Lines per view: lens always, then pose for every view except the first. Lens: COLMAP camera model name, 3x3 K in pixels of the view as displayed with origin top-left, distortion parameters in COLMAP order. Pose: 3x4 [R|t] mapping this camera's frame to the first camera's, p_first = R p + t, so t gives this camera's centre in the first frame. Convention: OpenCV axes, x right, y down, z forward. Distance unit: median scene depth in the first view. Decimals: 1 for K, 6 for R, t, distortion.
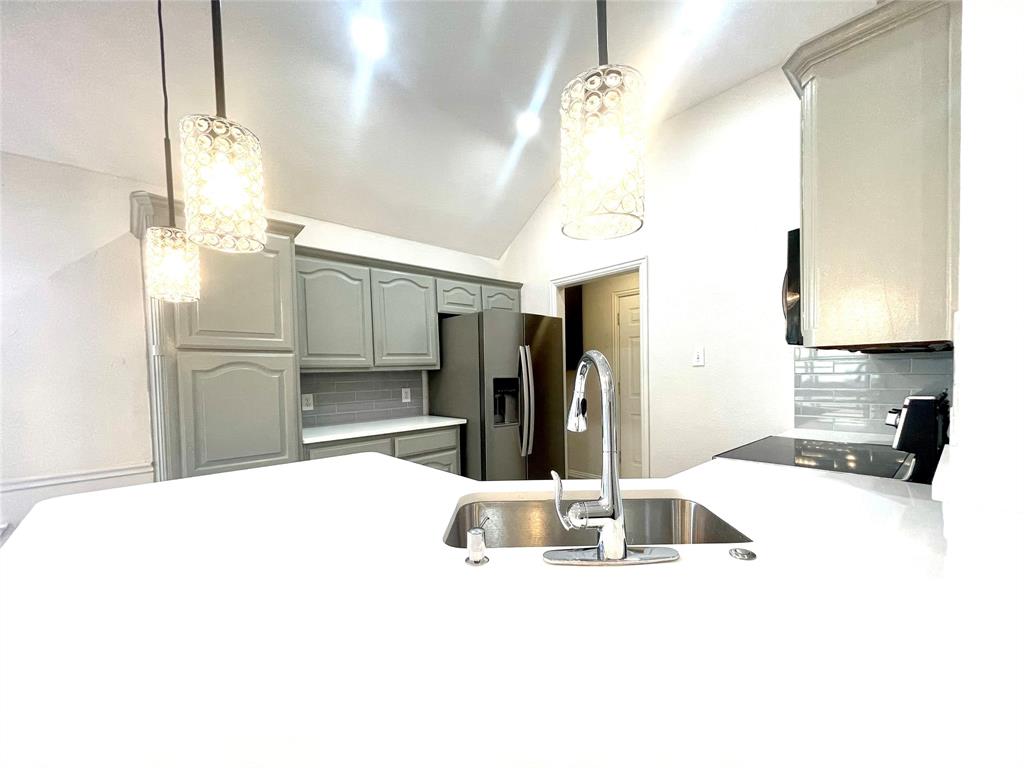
lens RADIAL K [[413.9, 0, 506.1], [0, 413.9, 385.5], [0, 0, 1]] dist [0.003681, -0.000788]
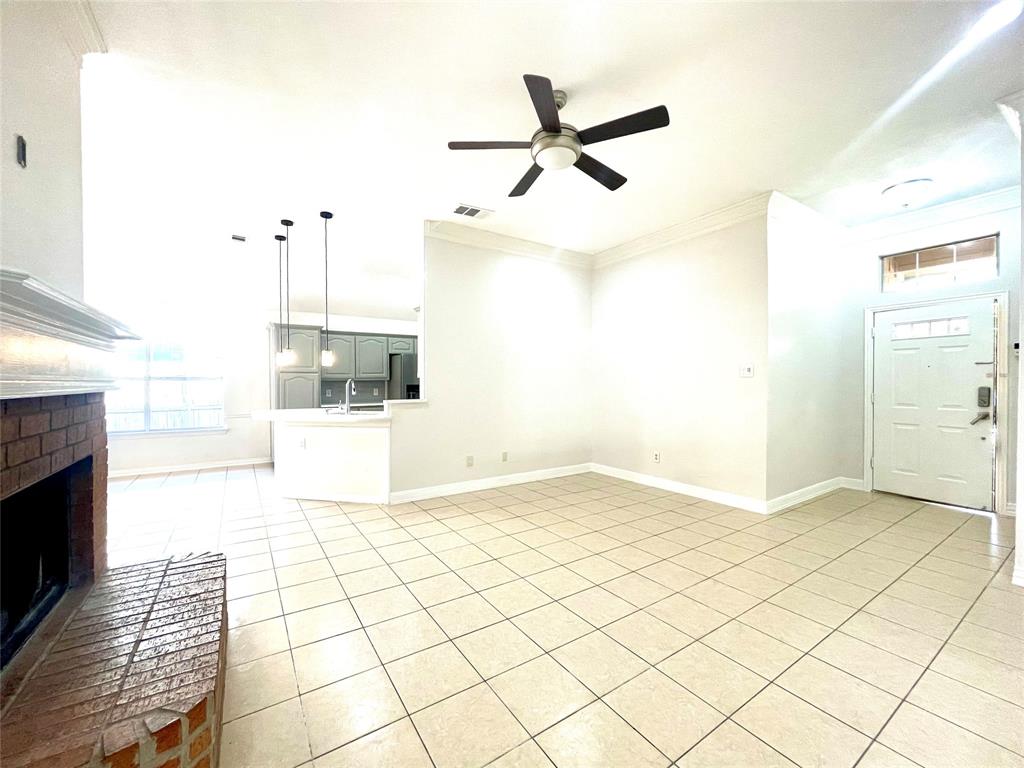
lens RADIAL K [[413.9, 0, 506.1], [0, 413.9, 385.5], [0, 0, 1]] dist [0.003681, -0.000788]
pose [[0.987535, 0.019555, -0.156180, 0.775356], [-0.022647, 0.999581, -0.018043, 0.015352], [0.155762, 0.021355, 0.987564, -1.024648]]
